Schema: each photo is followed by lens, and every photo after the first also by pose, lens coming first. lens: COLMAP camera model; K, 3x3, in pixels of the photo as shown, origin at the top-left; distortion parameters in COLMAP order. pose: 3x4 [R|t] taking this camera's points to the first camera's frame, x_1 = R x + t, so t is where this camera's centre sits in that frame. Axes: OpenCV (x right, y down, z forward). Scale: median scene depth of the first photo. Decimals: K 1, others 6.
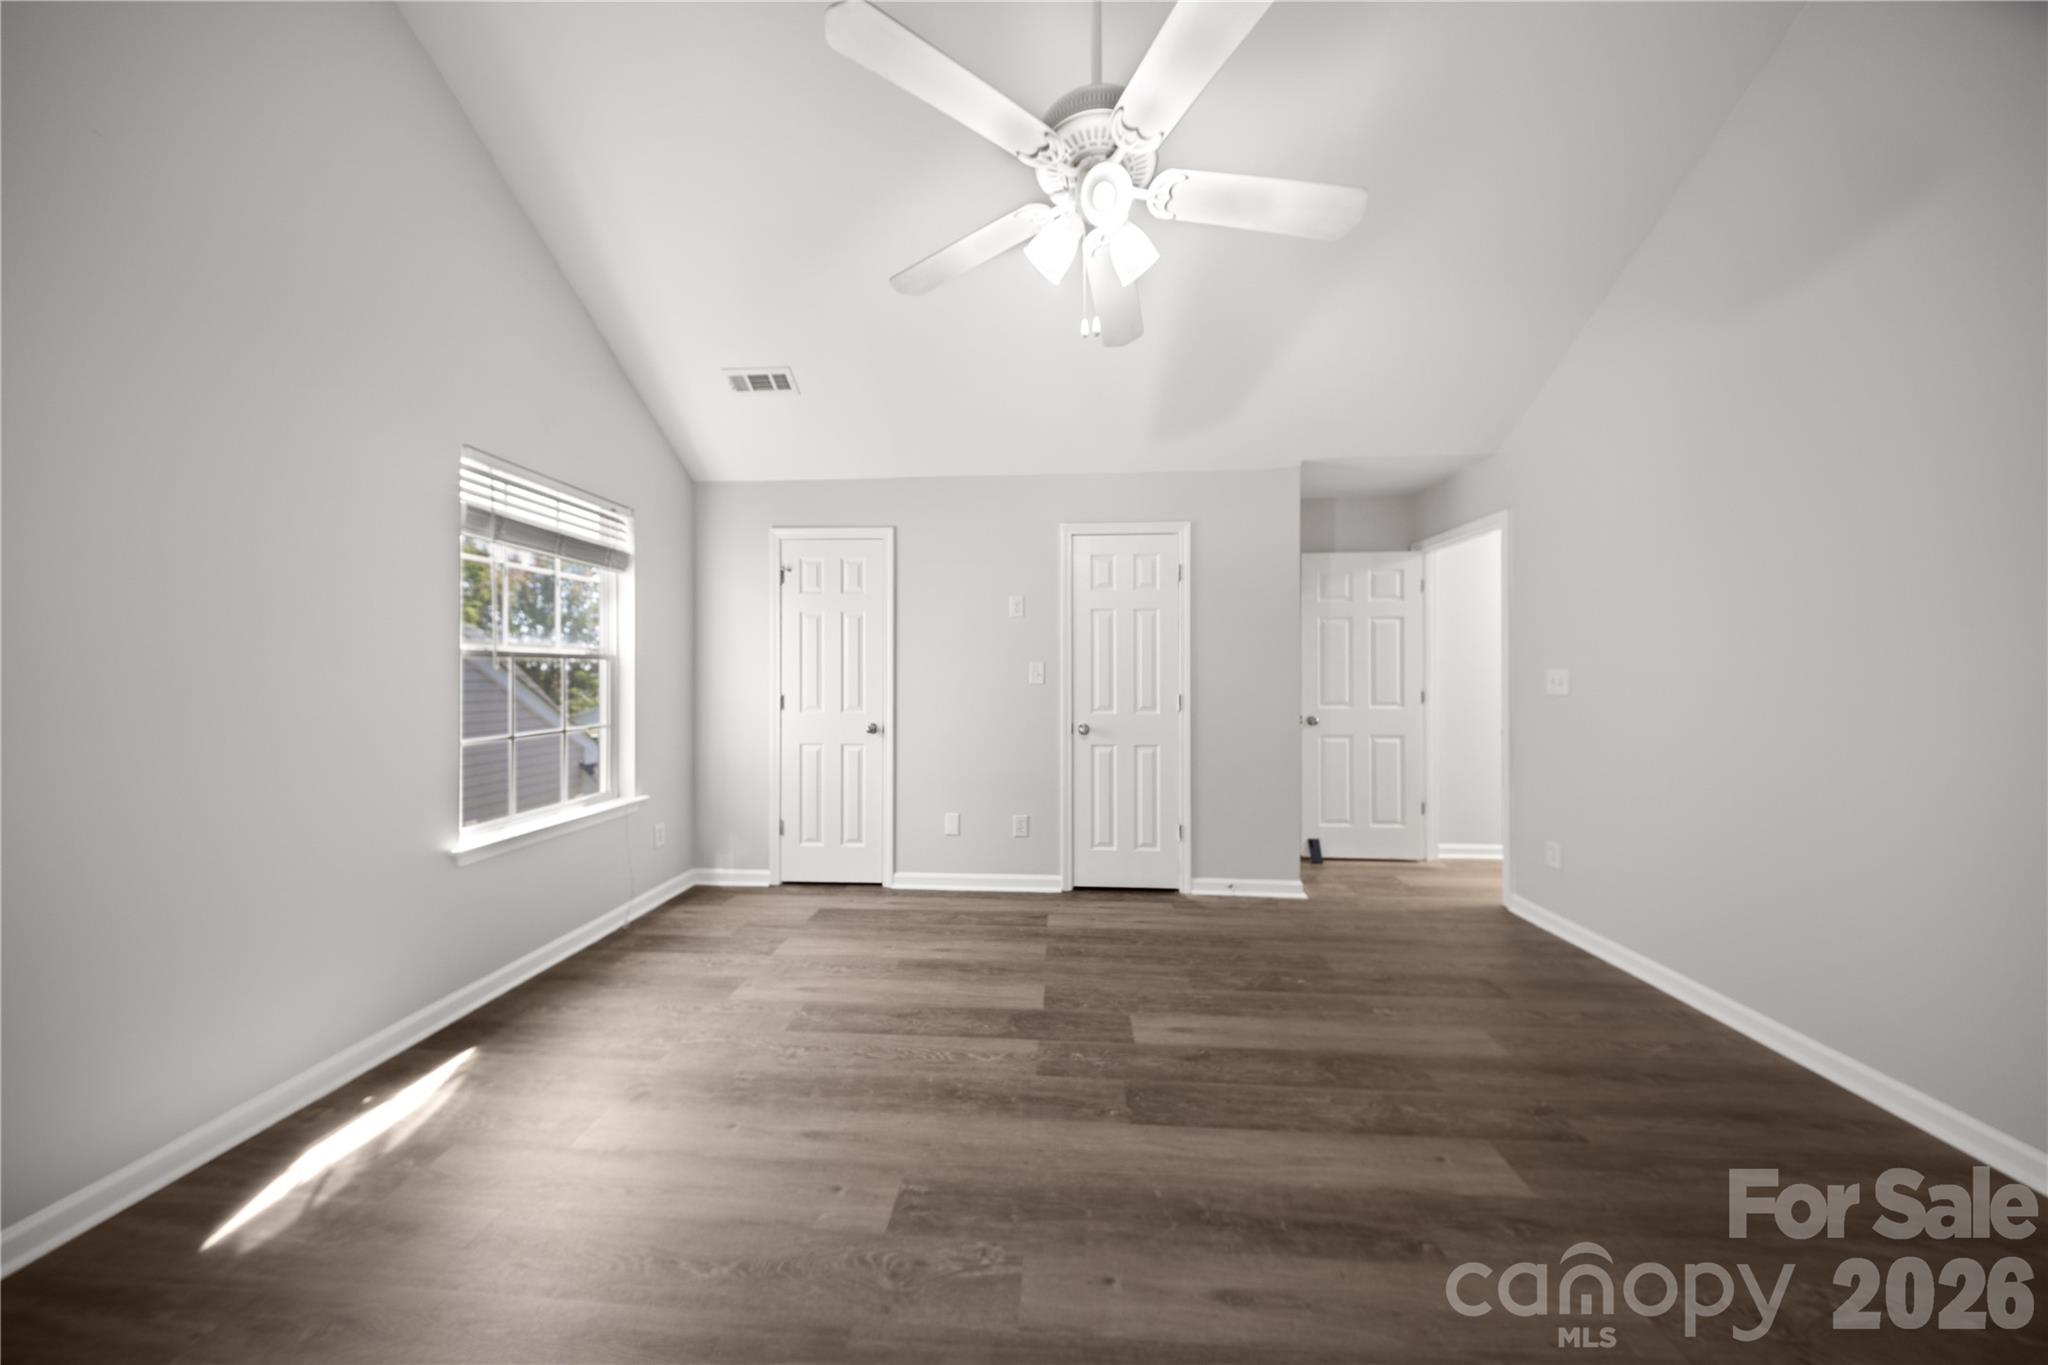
lens RADIAL K [[601.5, 0, 1019.4], [0, 601.5, 669.8], [0, 0, 1]] dist [-0.000597, -0.000204]
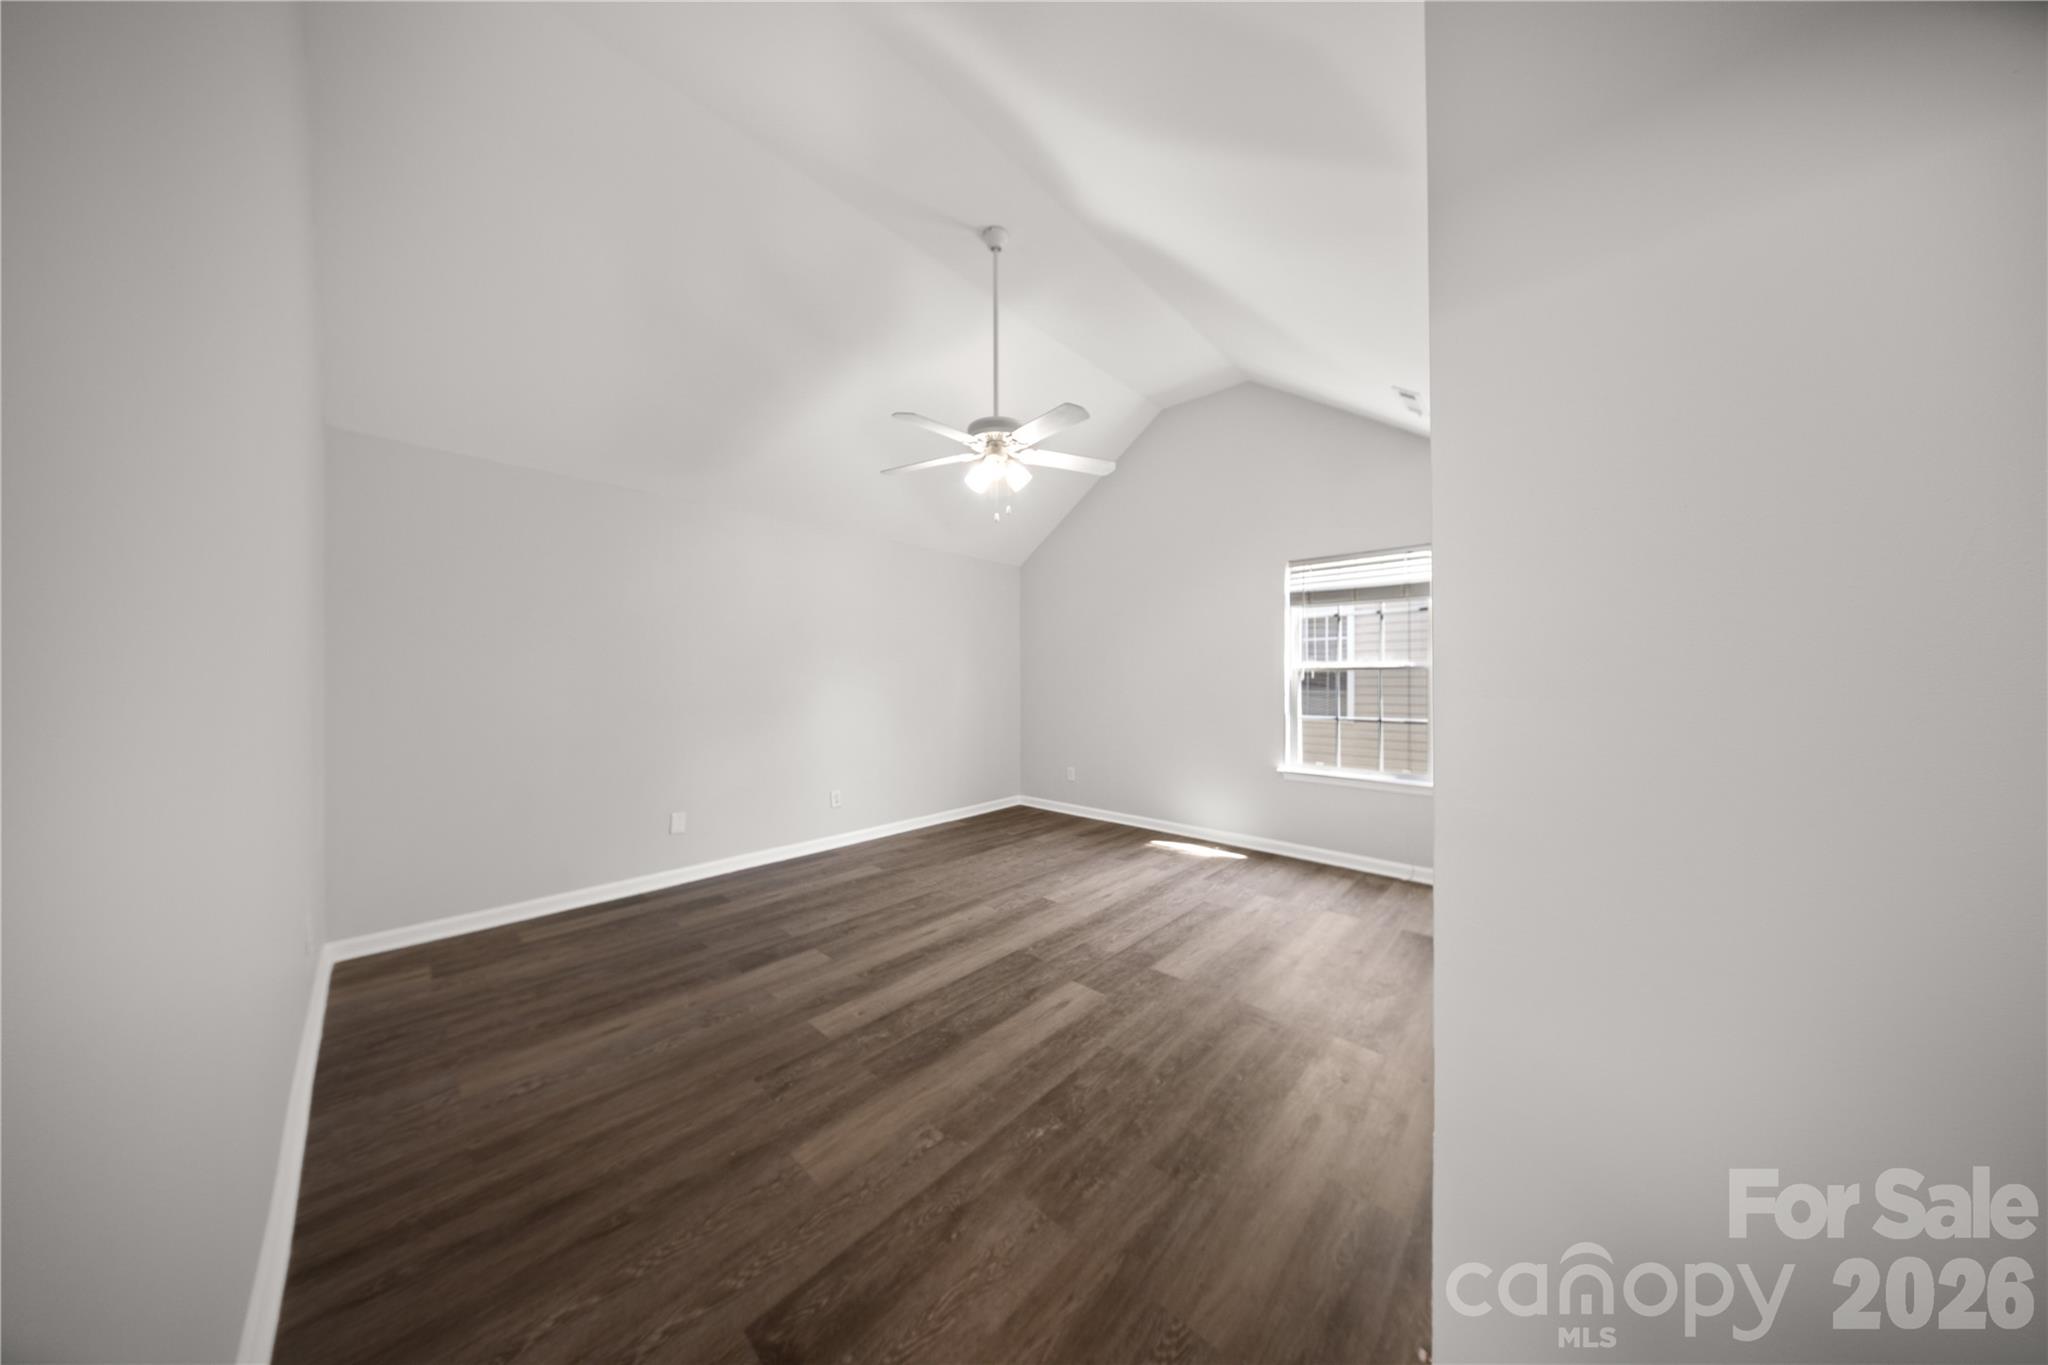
lens RADIAL K [[601.5, 0, 1011.3], [0, 601.5, 679.3], [0, 0, 1]] dist [-0.000597, -0.000204]
pose [[-0.644475, -0.003095, -0.764619, 1.213380], [-0.003135, 0.999994, -0.001406, 0.011938], [0.764619, 0.001491, -0.644480, 1.699744]]
